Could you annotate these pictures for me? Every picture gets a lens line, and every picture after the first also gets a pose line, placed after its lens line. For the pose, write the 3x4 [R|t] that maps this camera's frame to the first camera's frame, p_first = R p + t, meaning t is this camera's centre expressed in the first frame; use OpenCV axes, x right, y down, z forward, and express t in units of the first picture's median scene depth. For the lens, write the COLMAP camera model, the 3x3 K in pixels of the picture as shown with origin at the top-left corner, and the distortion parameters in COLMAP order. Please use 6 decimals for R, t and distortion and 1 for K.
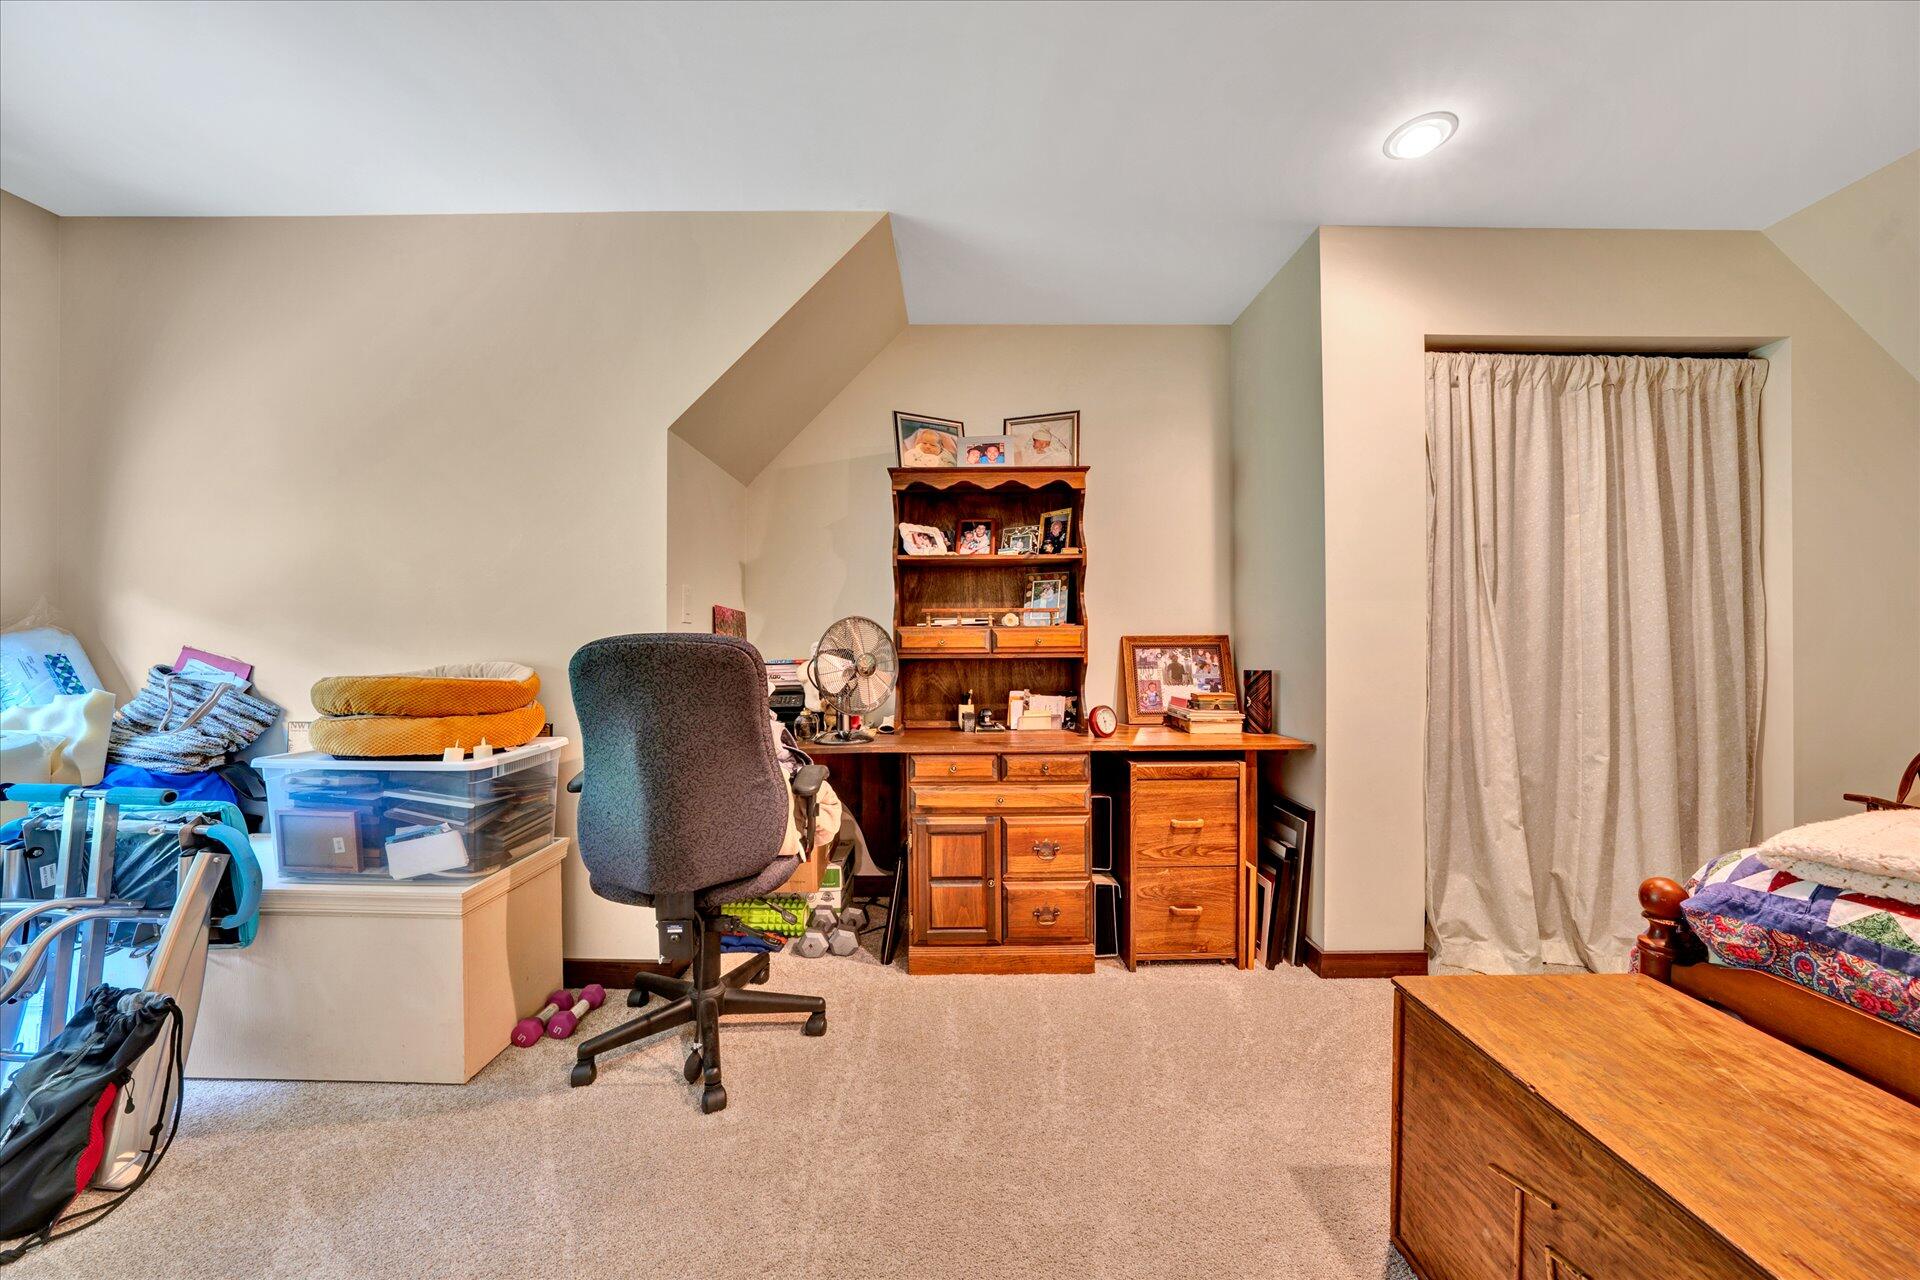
lens RADIAL K [[670.8, 0, 960.0], [0, 670.8, 640.0], [0, 0, 1]] dist [-0.027870, 0.006364]
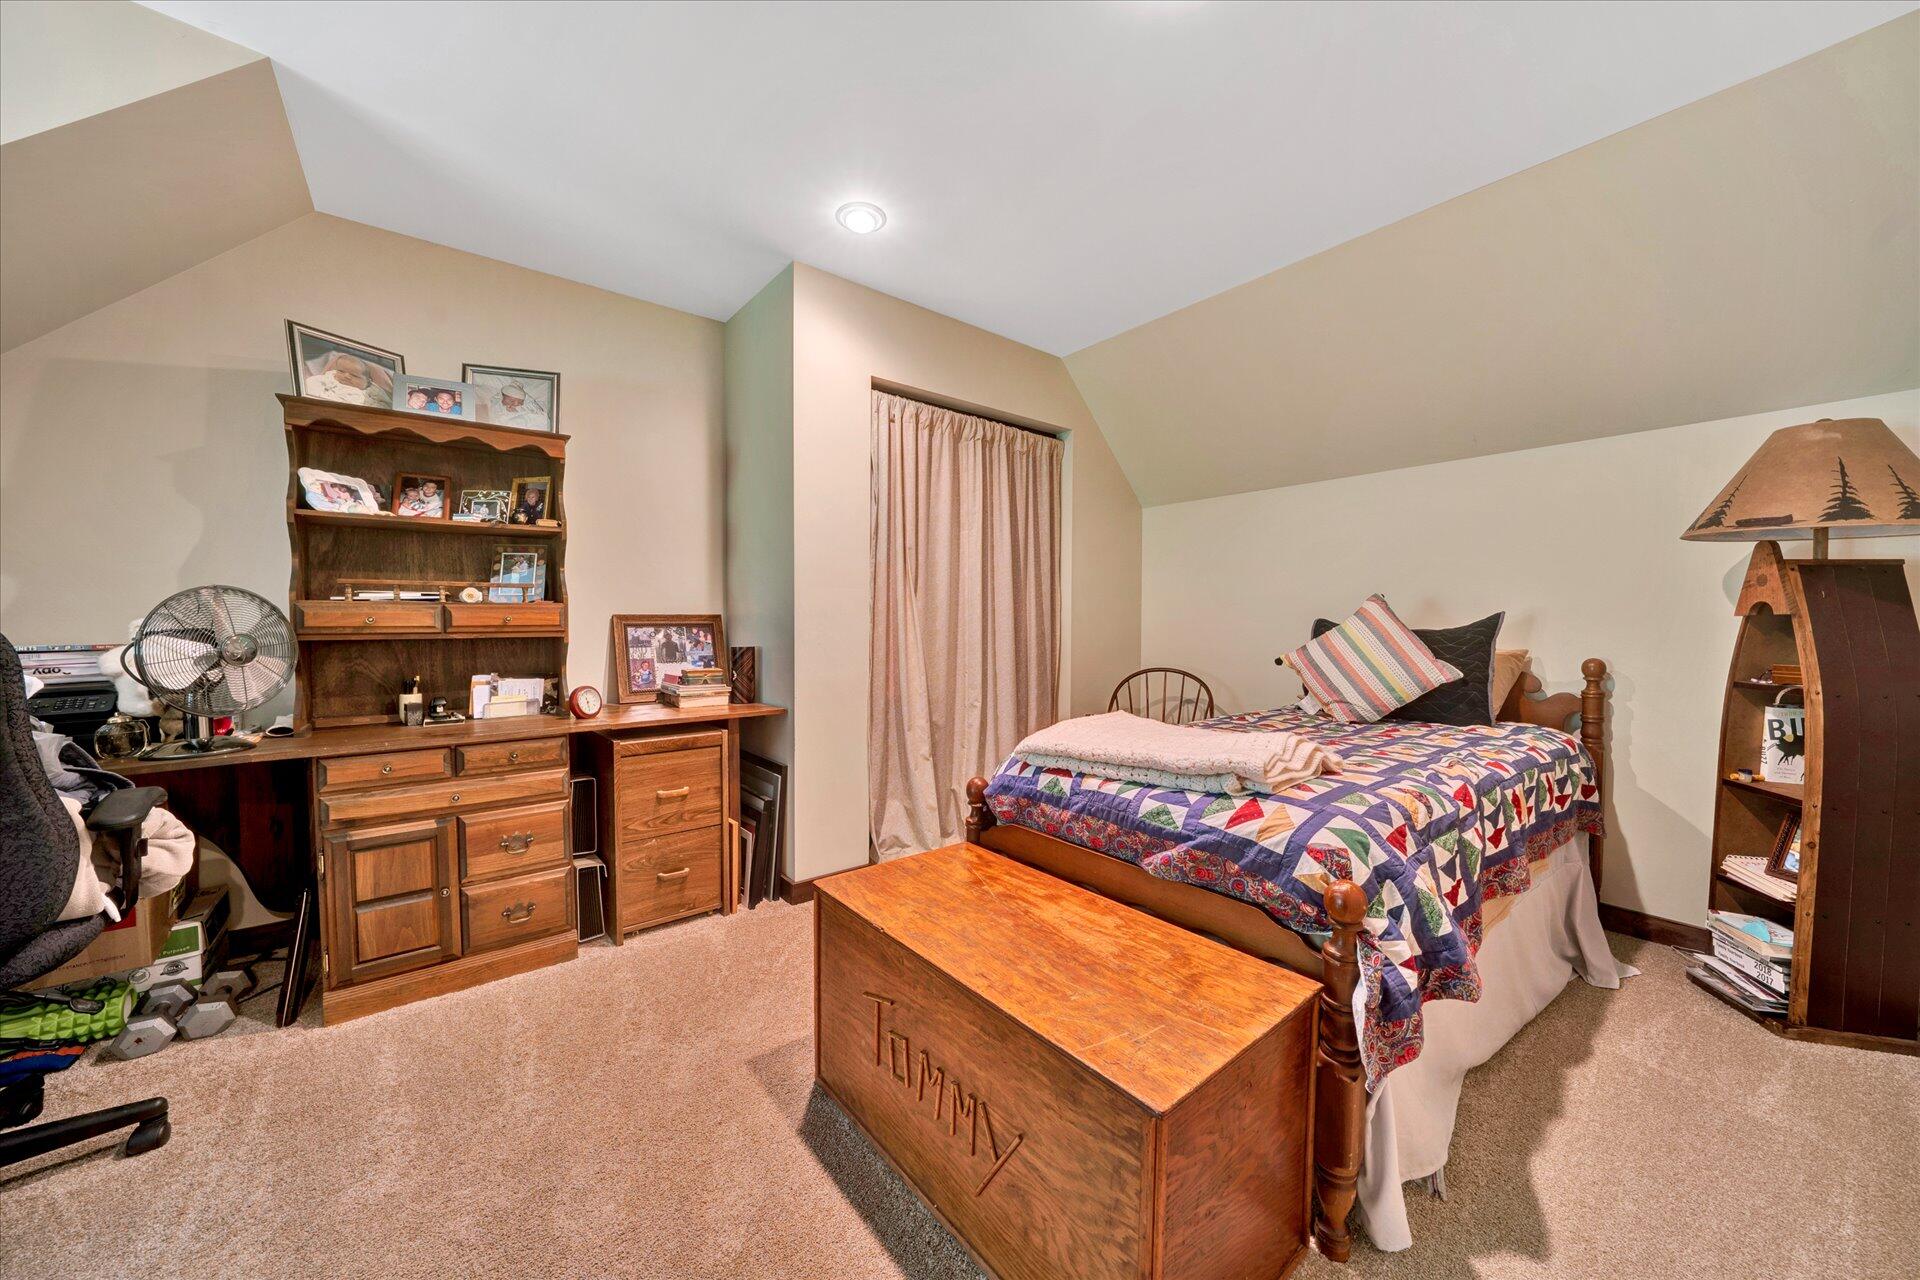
lens RADIAL K [[670.8, 0, 960.0], [0, 670.8, 640.0], [0, 0, 1]] dist [-0.027870, 0.006364]
pose [[0.780505, -0.013335, 0.625008, 0.037914], [-0.006235, 0.999557, 0.029112, -0.000559], [-0.625119, -0.026619, 0.780076, -0.100736]]
